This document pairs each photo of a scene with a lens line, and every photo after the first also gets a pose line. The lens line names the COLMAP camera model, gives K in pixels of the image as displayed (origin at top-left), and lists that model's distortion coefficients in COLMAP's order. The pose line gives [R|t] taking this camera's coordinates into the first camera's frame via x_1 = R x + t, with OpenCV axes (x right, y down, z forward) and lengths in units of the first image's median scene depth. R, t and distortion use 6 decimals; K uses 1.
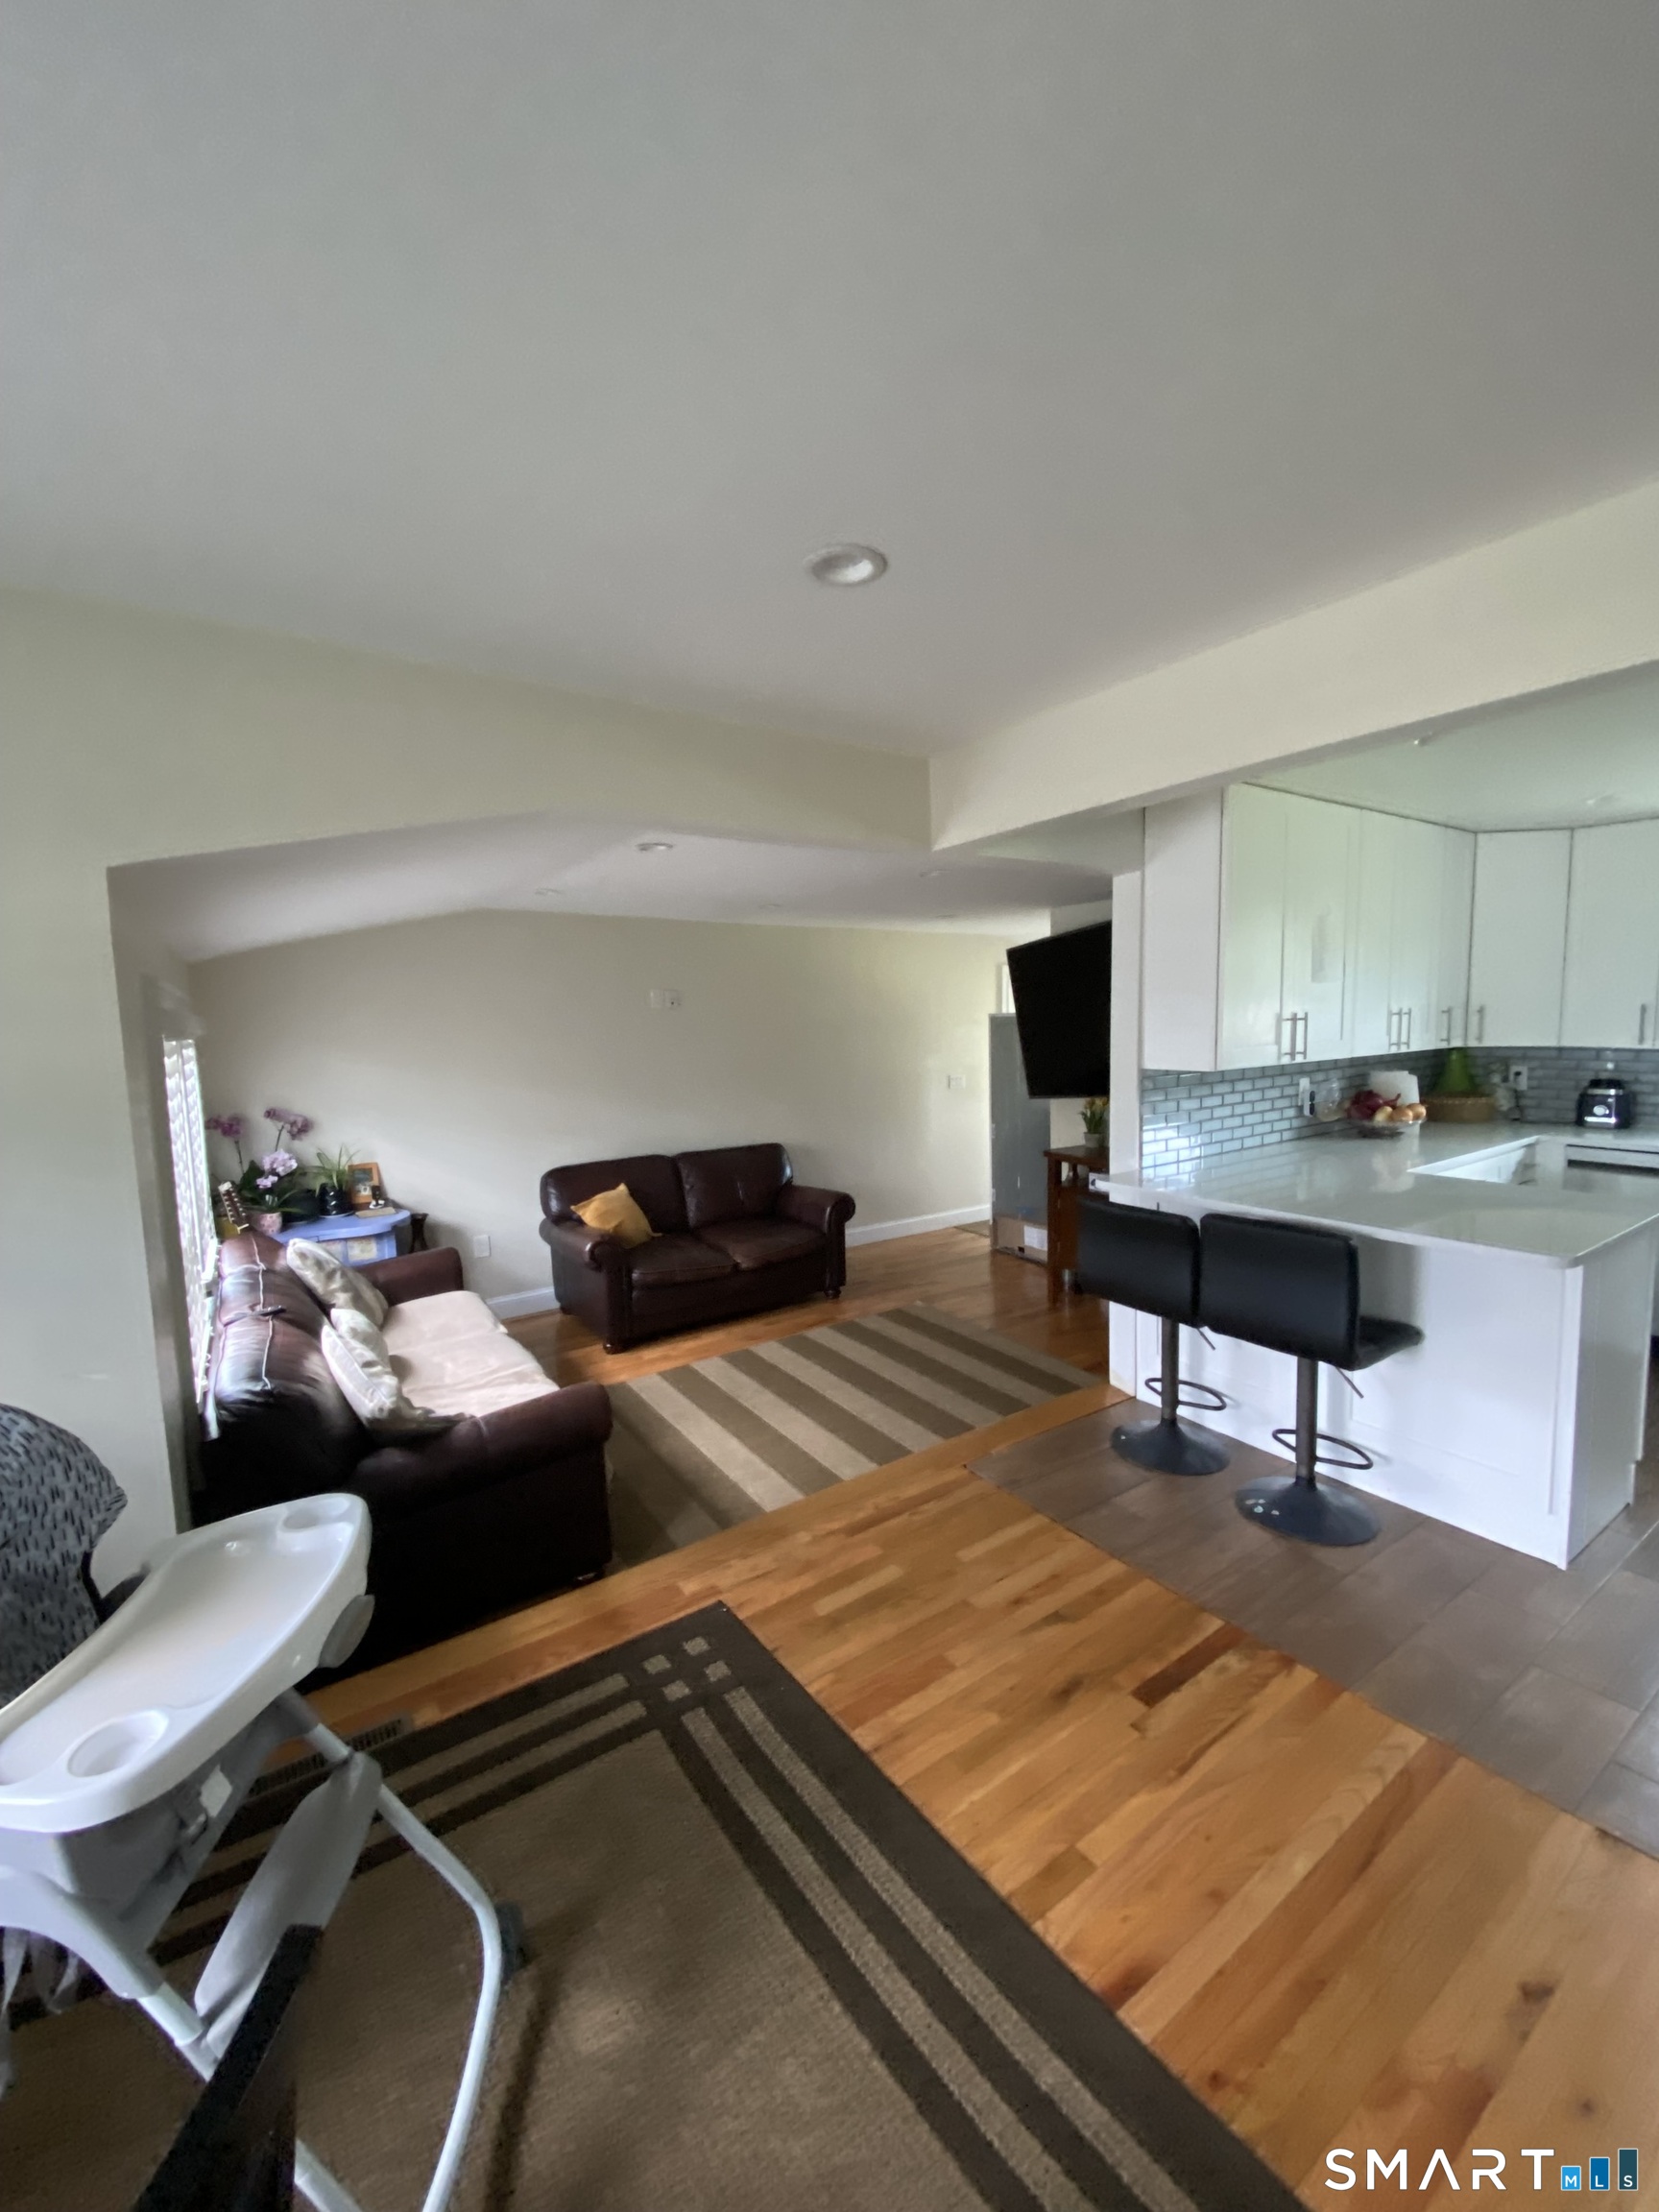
lens RADIAL K [[888.1, 0, 834.3], [0, 888.1, 1118.2], [0, 0, 1]] dist [0.008433, -0.016949]
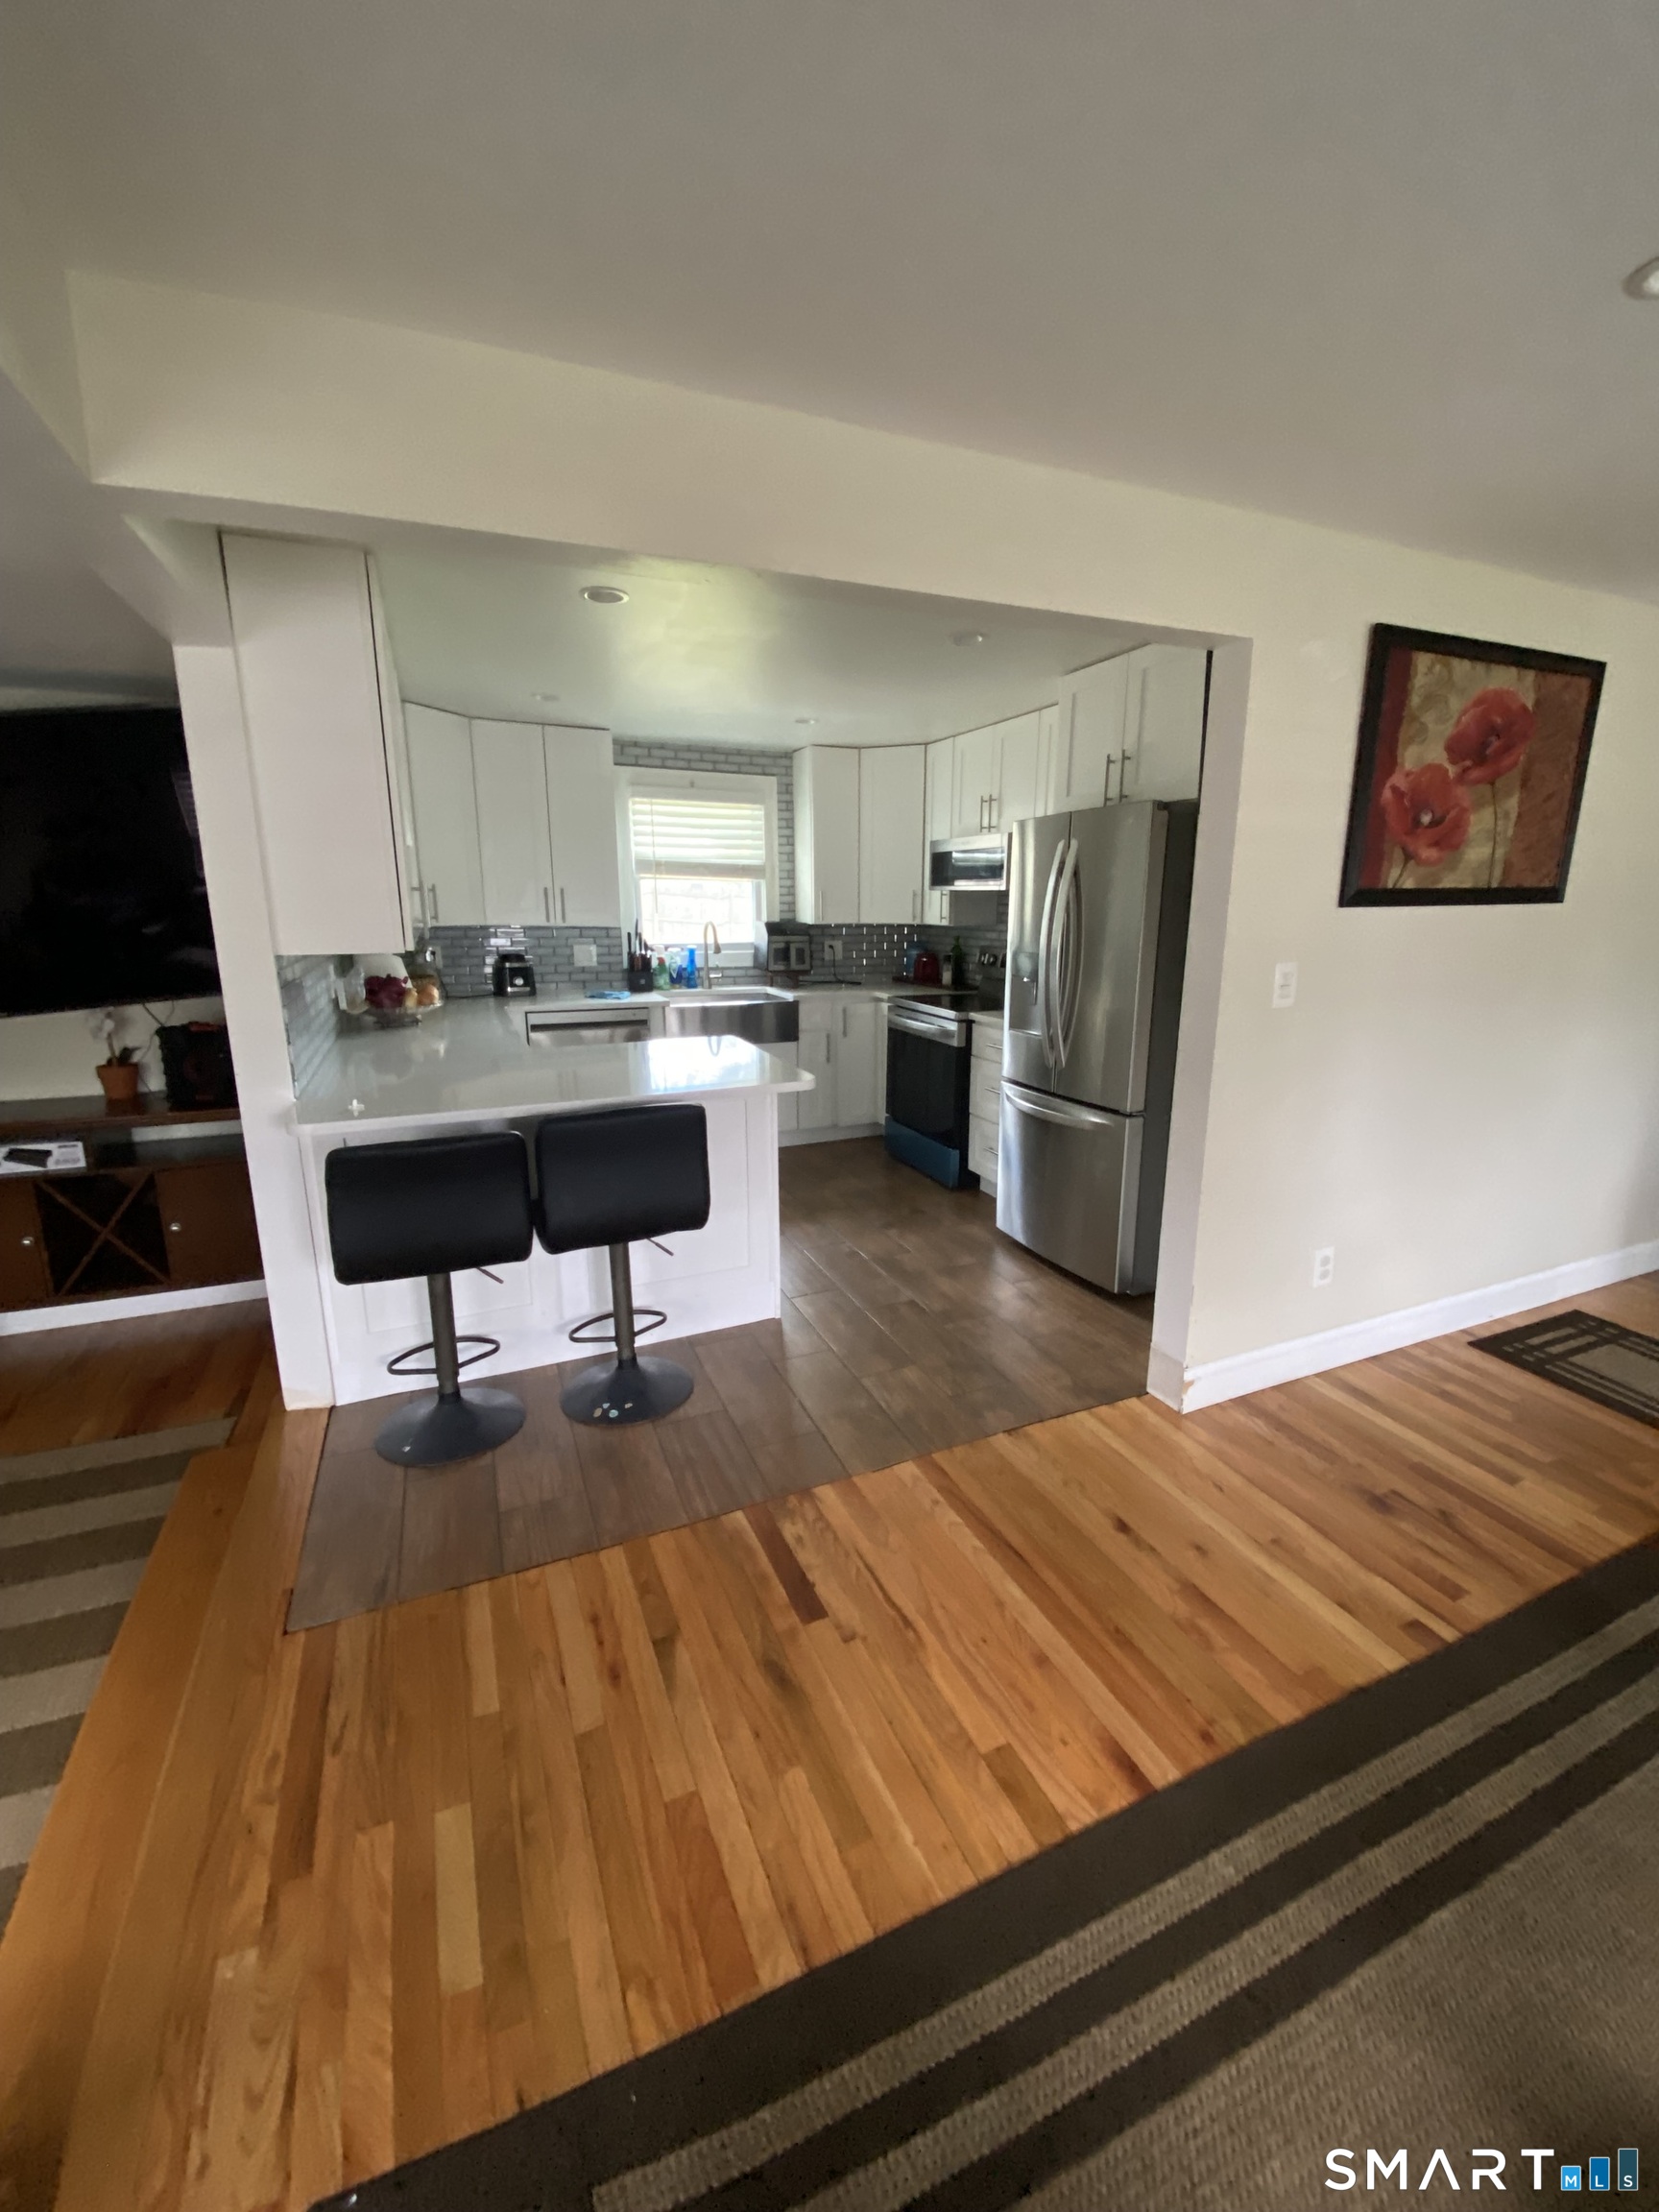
lens RADIAL K [[888.1, 0, 834.3], [0, 888.1, 1118.2], [0, 0, 1]] dist [0.008433, -0.016949]
pose [[0.189528, -0.212688, 0.958563, -0.409394], [0.104269, 0.975097, 0.195740, -0.034589], [-0.976323, 0.062850, 0.206985, 0.714877]]
